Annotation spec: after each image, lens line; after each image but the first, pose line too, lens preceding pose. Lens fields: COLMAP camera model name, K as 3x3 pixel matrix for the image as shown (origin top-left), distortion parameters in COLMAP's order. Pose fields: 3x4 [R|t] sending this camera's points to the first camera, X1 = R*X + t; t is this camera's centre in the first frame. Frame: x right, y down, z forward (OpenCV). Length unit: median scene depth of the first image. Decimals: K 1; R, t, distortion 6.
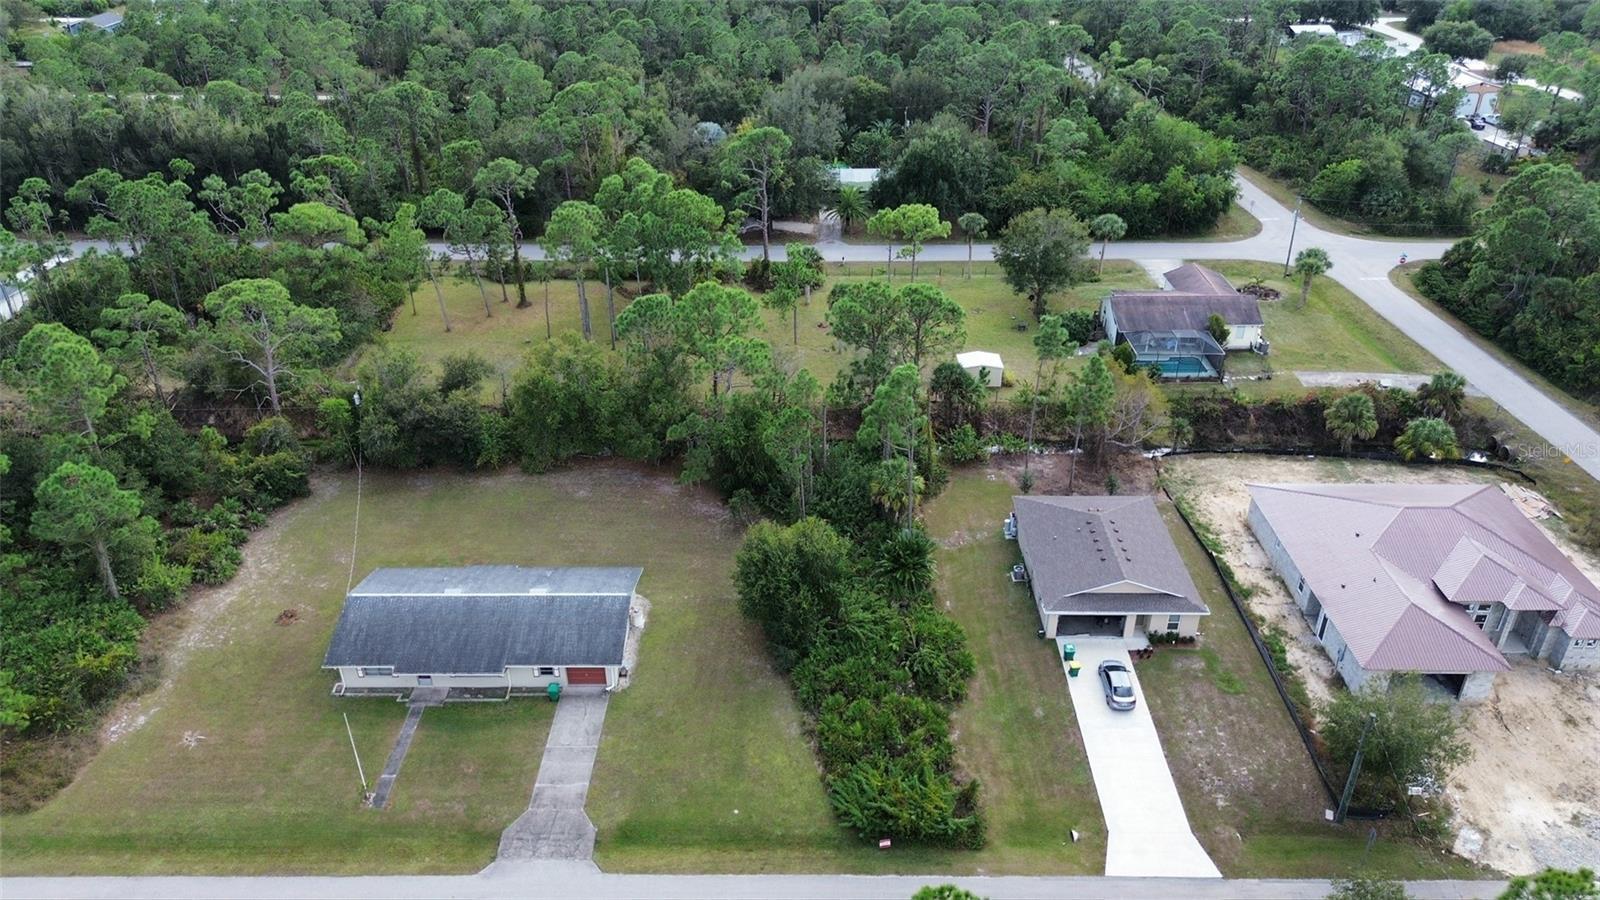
lens RADIAL K [[1127.7, 0, 800.0], [0, 1127.7, 450.0], [0, 0, 1]] dist [0.074471, -0.073191]
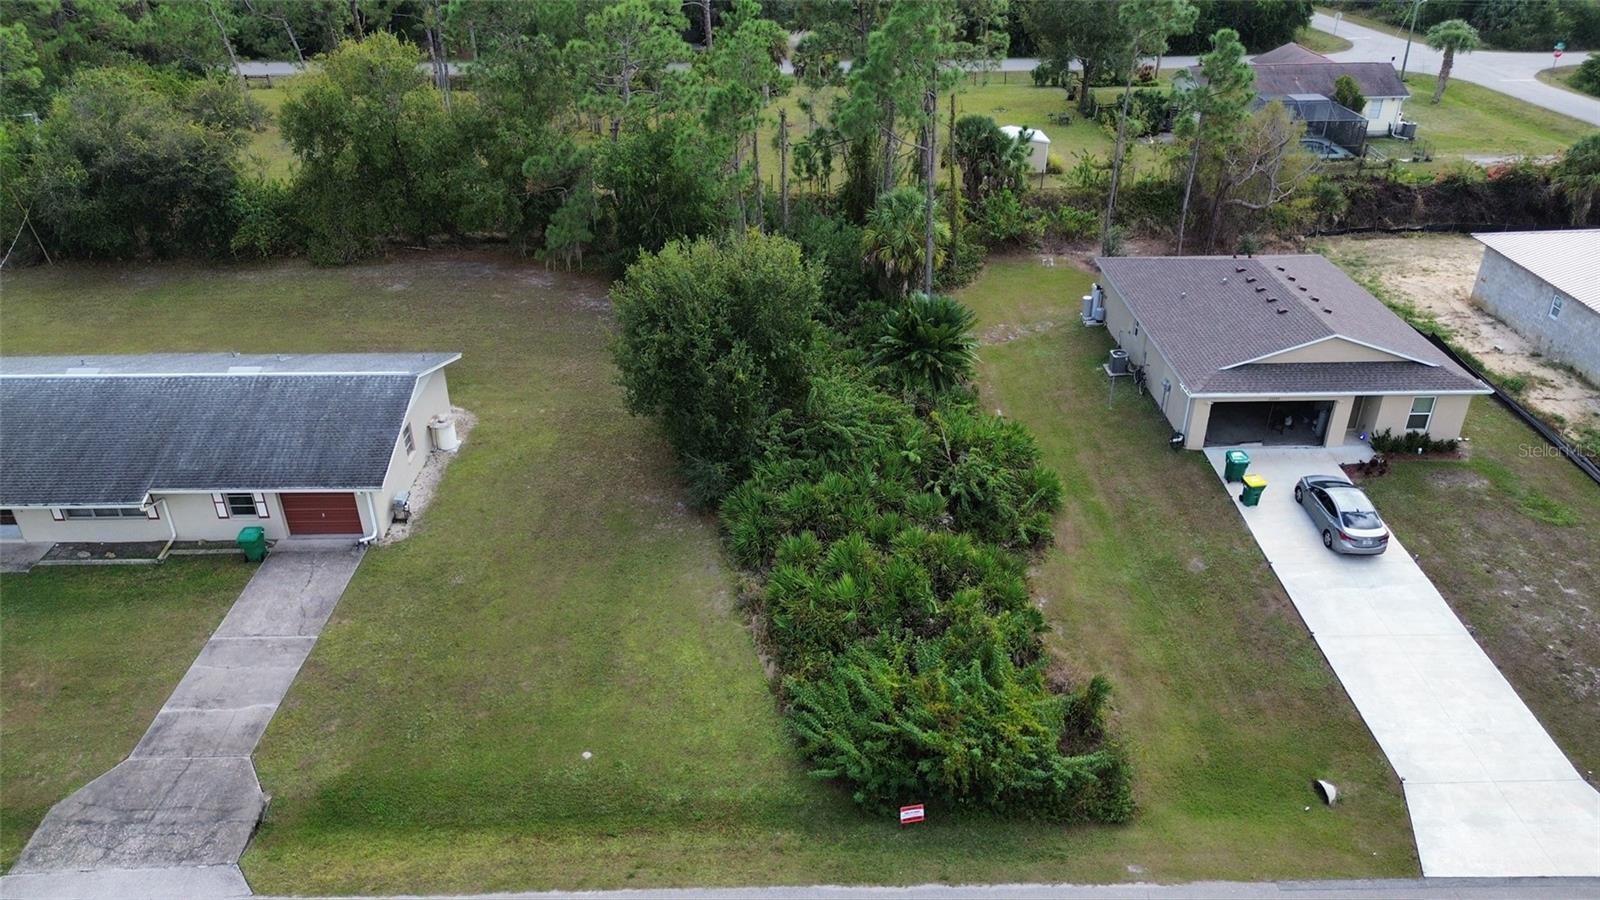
lens RADIAL K [[1127.7, 0, 800.0], [0, 1127.7, 450.0], [0, 0, 1]] dist [0.074471, -0.073191]
pose [[0.999740, -0.012606, 0.019025, 0.020327], [0.012830, 0.999849, -0.011712, 0.174309], [-0.018874, 0.011953, 0.999750, 0.463680]]
